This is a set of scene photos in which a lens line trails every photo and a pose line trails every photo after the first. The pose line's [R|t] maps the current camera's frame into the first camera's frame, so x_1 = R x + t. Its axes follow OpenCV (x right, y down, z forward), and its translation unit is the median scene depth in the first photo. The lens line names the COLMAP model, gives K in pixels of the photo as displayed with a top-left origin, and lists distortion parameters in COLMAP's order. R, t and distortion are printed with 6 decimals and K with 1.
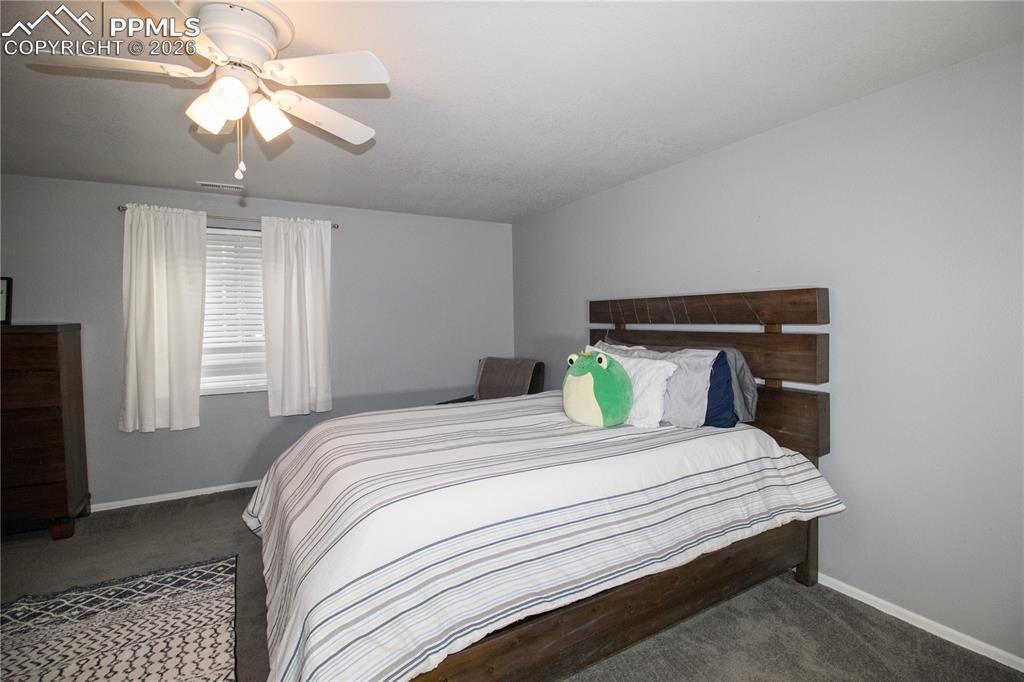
lens RADIAL K [[470.4, 0, 511.3], [0, 470.4, 331.7], [0, 0, 1]] dist [-0.026650, -0.000059]
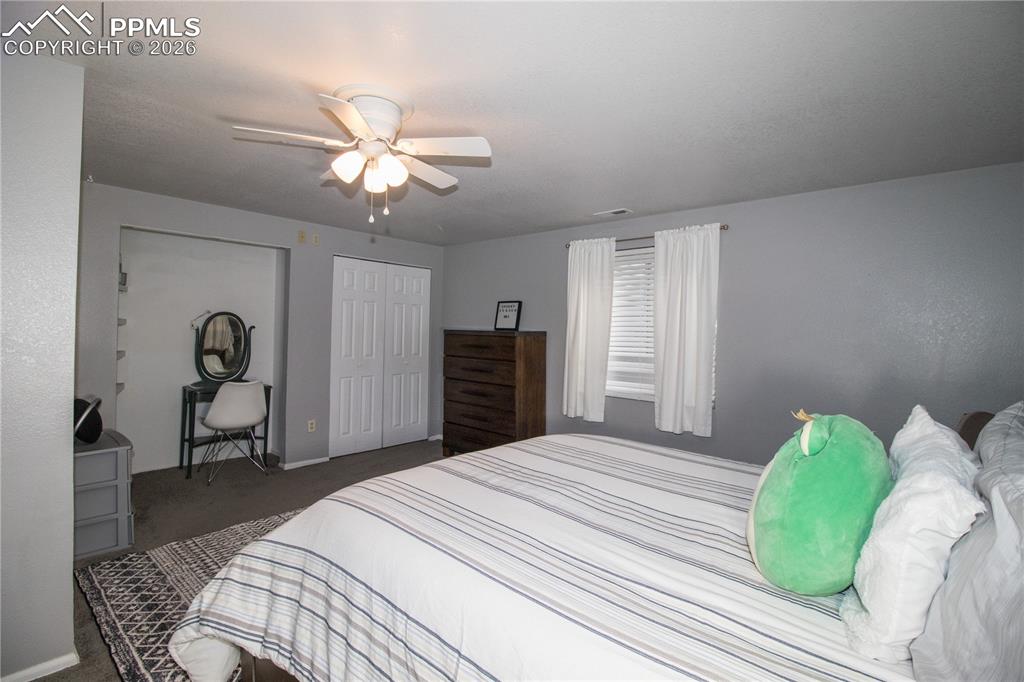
lens RADIAL K [[483.4, 0, 512.0], [0, 483.4, 341.0], [0, 0, 1]] dist [-0.000443, -0.000153]
pose [[0.315899, 0.032185, -0.948247, 0.440458], [-0.057709, 0.998226, 0.014656, -0.004292], [0.947036, 0.050092, 0.317196, 0.422298]]
